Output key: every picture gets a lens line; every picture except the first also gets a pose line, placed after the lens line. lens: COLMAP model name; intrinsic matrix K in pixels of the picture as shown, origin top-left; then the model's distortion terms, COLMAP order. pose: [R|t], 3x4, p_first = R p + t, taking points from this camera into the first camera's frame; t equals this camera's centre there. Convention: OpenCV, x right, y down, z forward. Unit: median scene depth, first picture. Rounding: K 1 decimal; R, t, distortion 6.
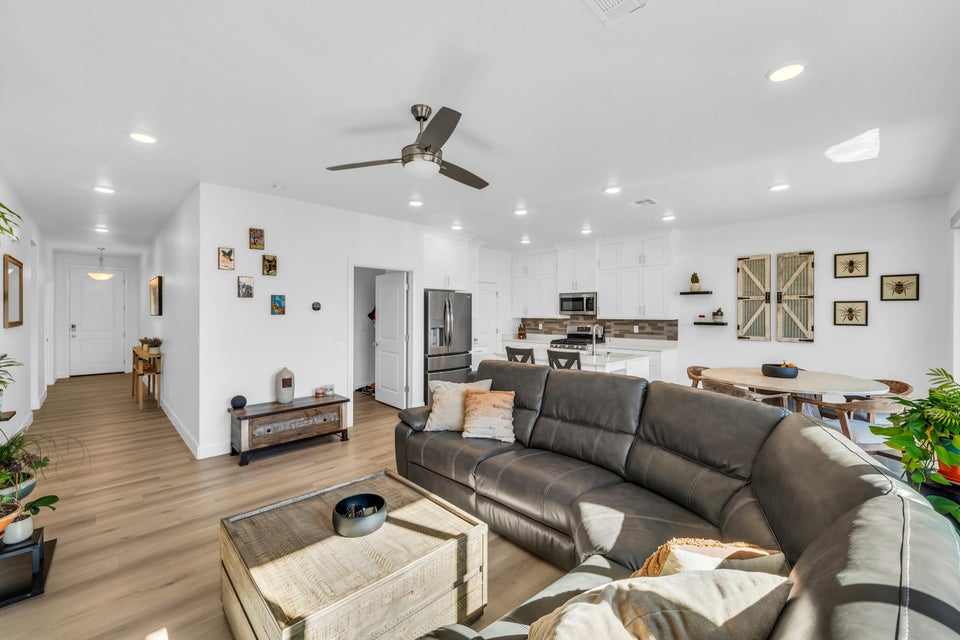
lens RADIAL K [[390.5, 0, 474.0], [0, 390.5, 316.7], [0, 0, 1]] dist [0.001192, 0.000056]
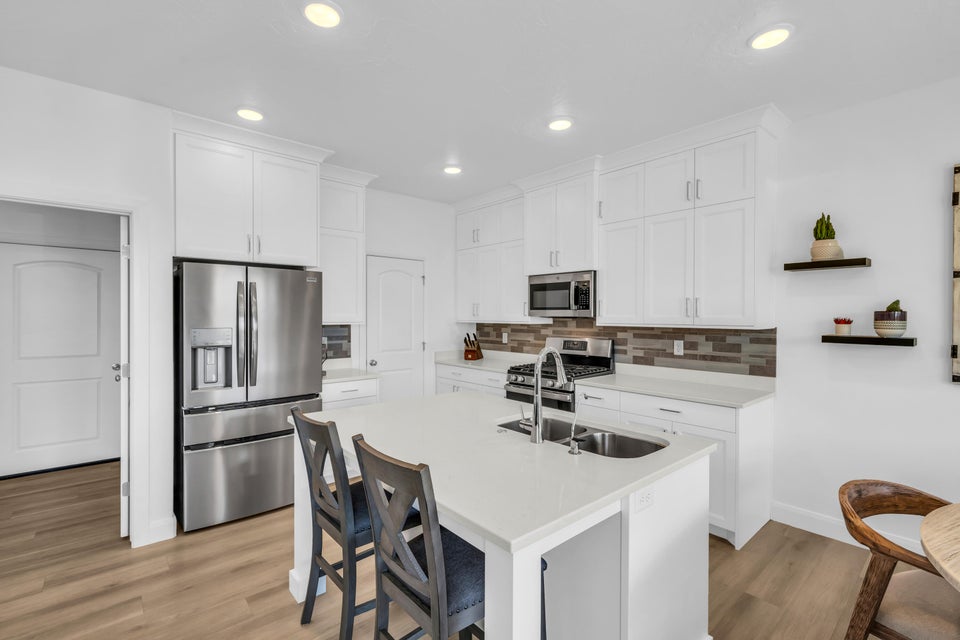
lens RADIAL K [[430.5, 0, 477.7], [0, 430.5, 322.7], [0, 0, 1]] dist [-0.000840, 0.000031]
pose [[0.998032, 0.002321, -0.062670, 0.202310], [-0.001759, 0.999958, 0.009015, -0.002578], [0.062689, -0.008887, 0.997994, 0.459903]]
